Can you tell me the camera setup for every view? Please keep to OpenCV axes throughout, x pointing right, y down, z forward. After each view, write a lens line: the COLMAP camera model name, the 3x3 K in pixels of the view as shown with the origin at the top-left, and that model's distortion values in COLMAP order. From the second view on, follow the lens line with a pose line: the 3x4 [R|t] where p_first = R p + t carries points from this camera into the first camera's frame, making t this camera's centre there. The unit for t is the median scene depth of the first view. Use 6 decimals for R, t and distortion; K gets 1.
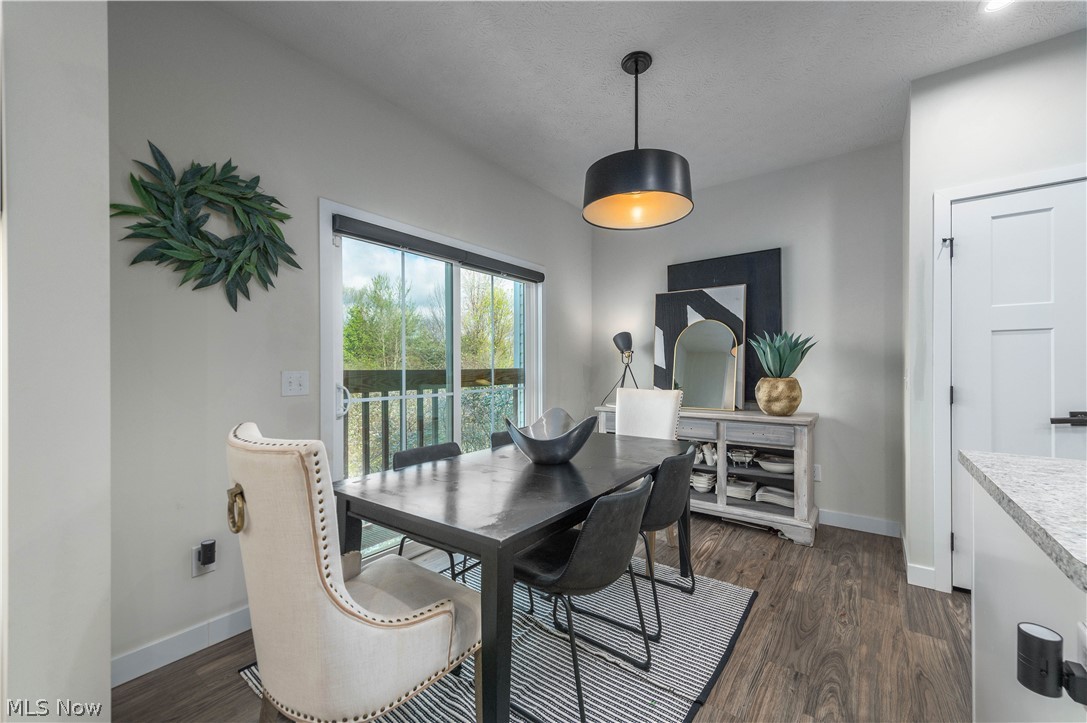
lens RADIAL K [[426.5, 0, 555.1], [0, 426.5, 365.7], [0, 0, 1]] dist [0.005645, -0.000379]
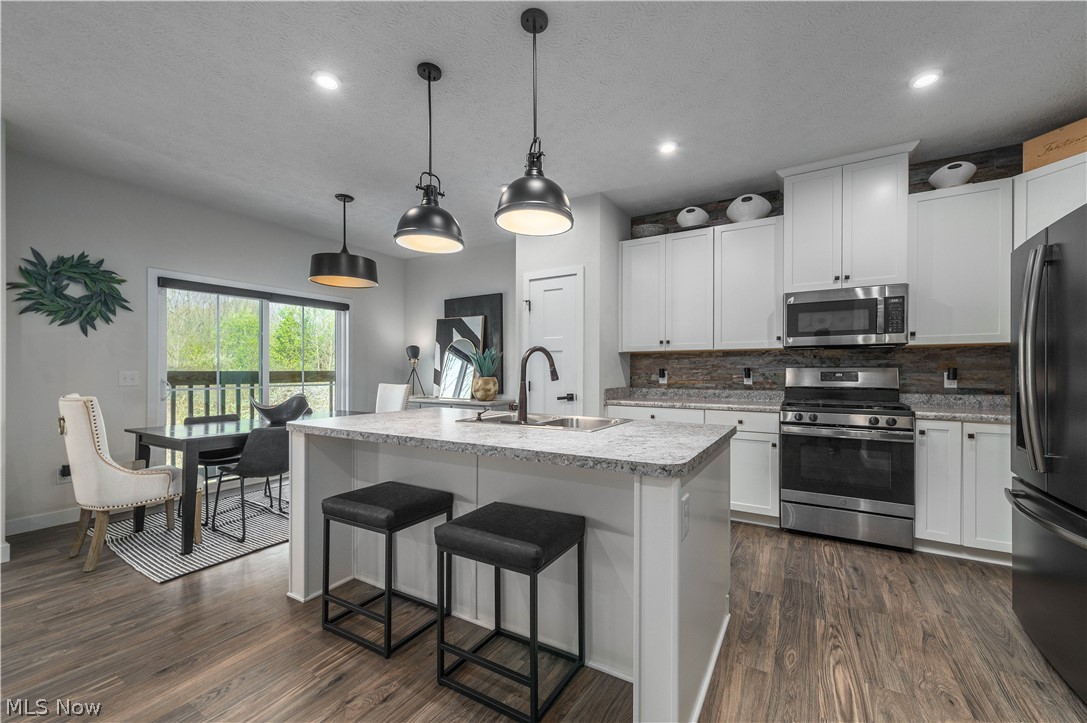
lens RADIAL K [[432.2, 0, 561.6], [0, 432.2, 368.4], [0, 0, 1]] dist [0.000995, 0.000544]
pose [[0.993929, 0.005363, 0.109891, 0.901317], [-0.005155, 0.999984, -0.002180, -0.003392], [-0.109901, 0.001600, 0.993941, -0.888402]]
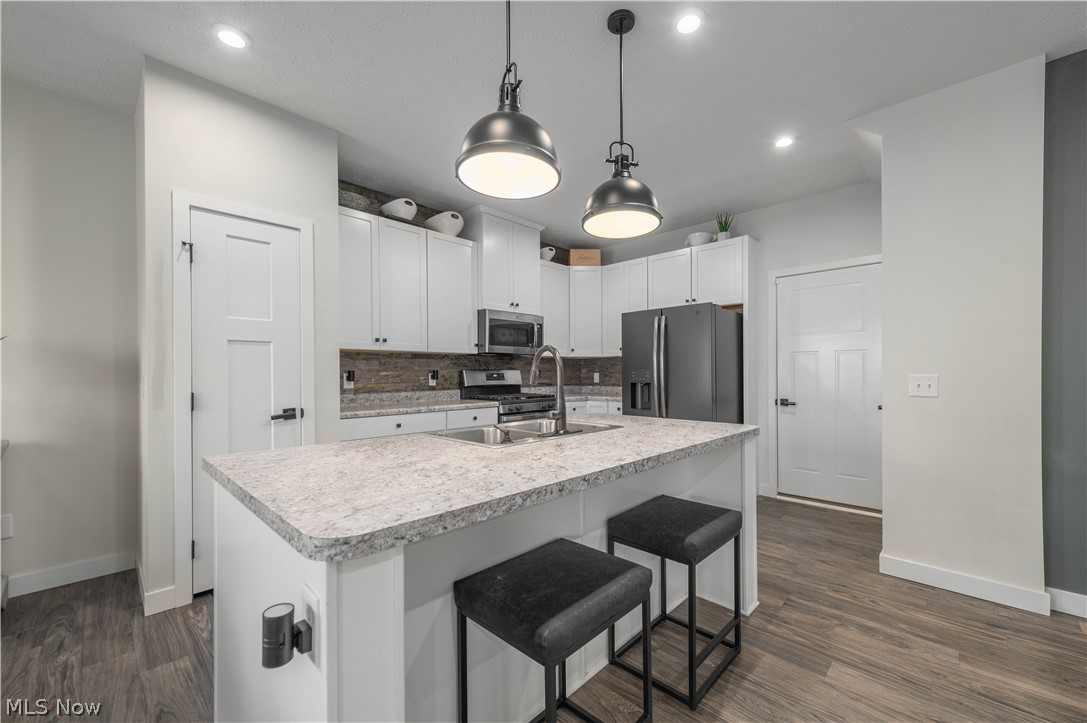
lens RADIAL K [[431.9, 0, 554.4], [0, 431.9, 376.6], [0, 0, 1]] dist [0.008780, -0.000396]
pose [[0.122263, -0.006776, 0.992475, 0.031688], [-0.000081, 0.999977, 0.006837, 0.002216], [-0.992498, -0.000917, 0.122260, 0.047202]]
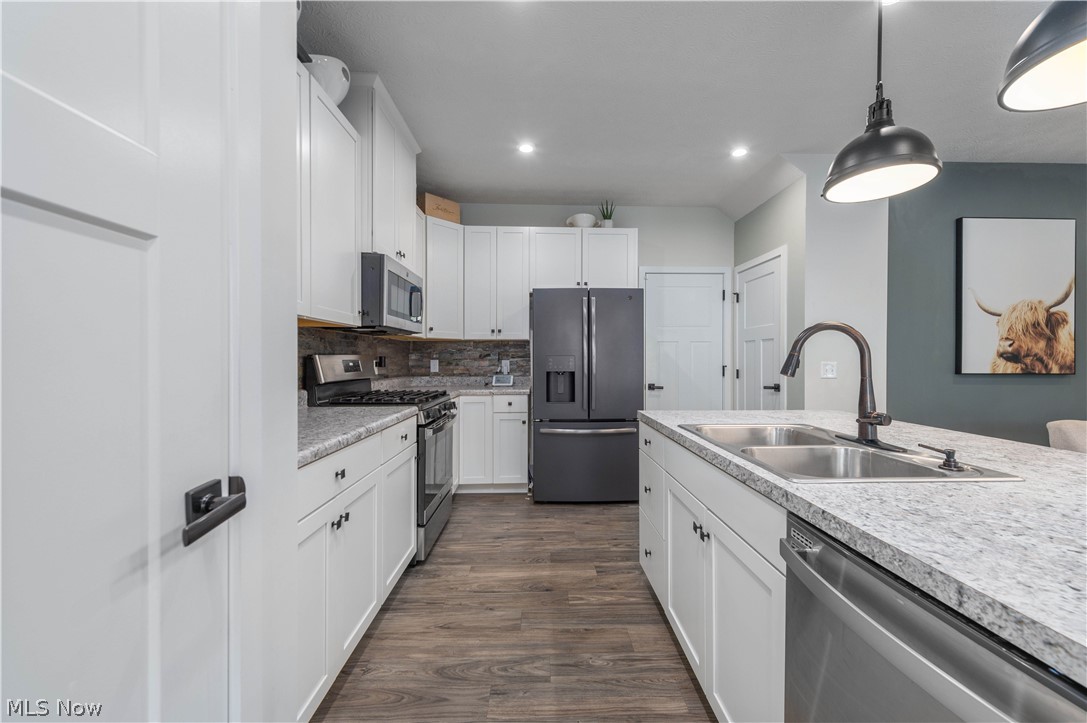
lens RADIAL K [[426.5, 0, 555.1], [0, 426.5, 365.7], [0, 0, 1]] dist [0.005645, -0.000379]
pose [[-0.625489, -0.009341, 0.780177, 0.714581], [-0.001241, 0.999939, 0.010977, 0.001661], [-0.780232, 0.005898, -0.625462, 0.929920]]
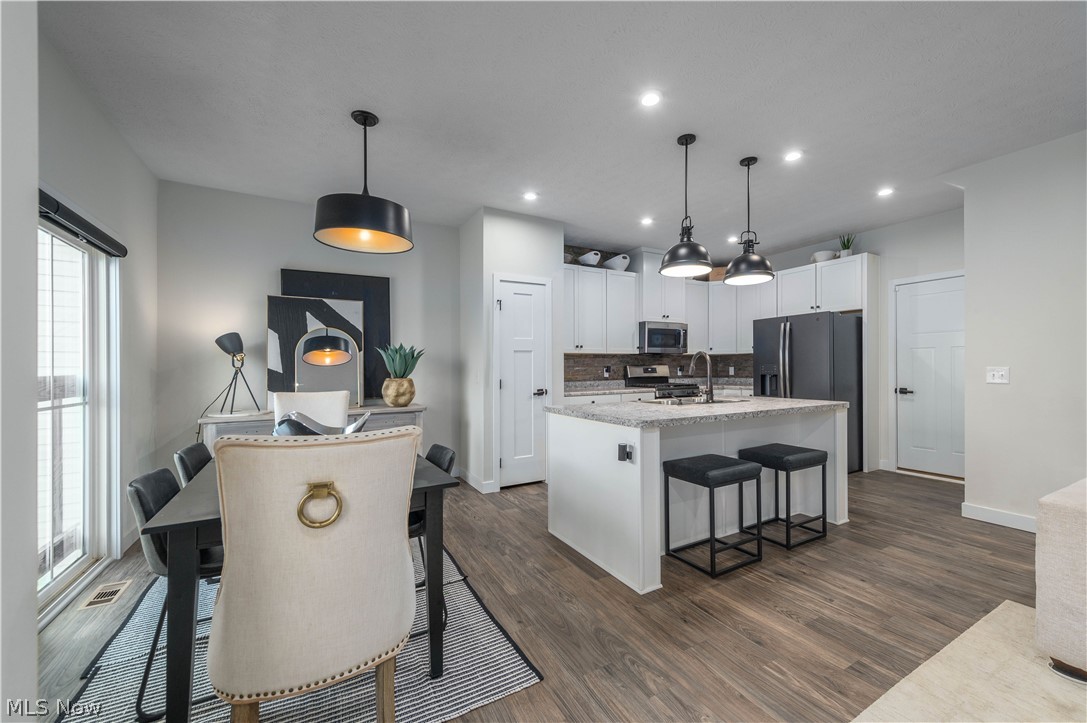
lens RADIAL K [[428.2, 0, 556.1], [0, 428.2, 374.3], [0, 0, 1]] dist [0.006946, -0.000215]
pose [[0.401106, -0.014680, 0.915914, -0.714281], [0.005126, 0.999892, 0.013781, 0.000406], [-0.916017, -0.000833, 0.401138, 0.032213]]
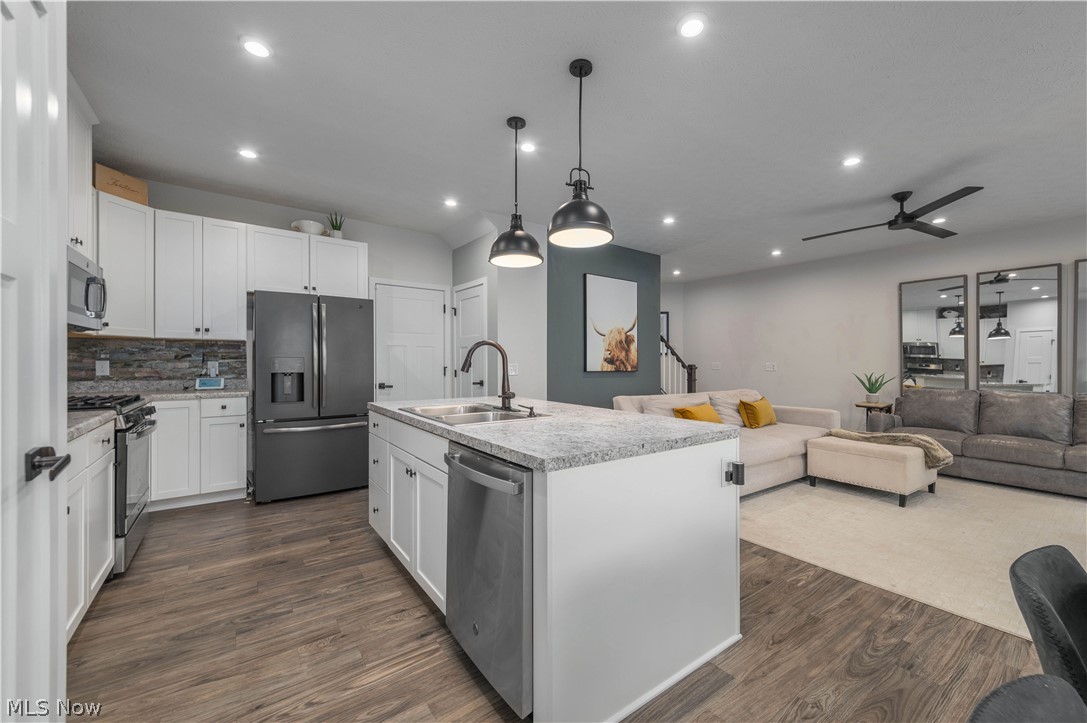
lens RADIAL K [[428.9, 0, 557.9], [0, 428.9, 365.9], [0, 0, 1]] dist [0.023278, -0.009793]
pose [[-0.957910, -0.005022, 0.287026, 0.452399], [-0.003657, 0.999979, 0.005292, 0.001539], [-0.287047, 0.004020, -0.957908, 1.230692]]
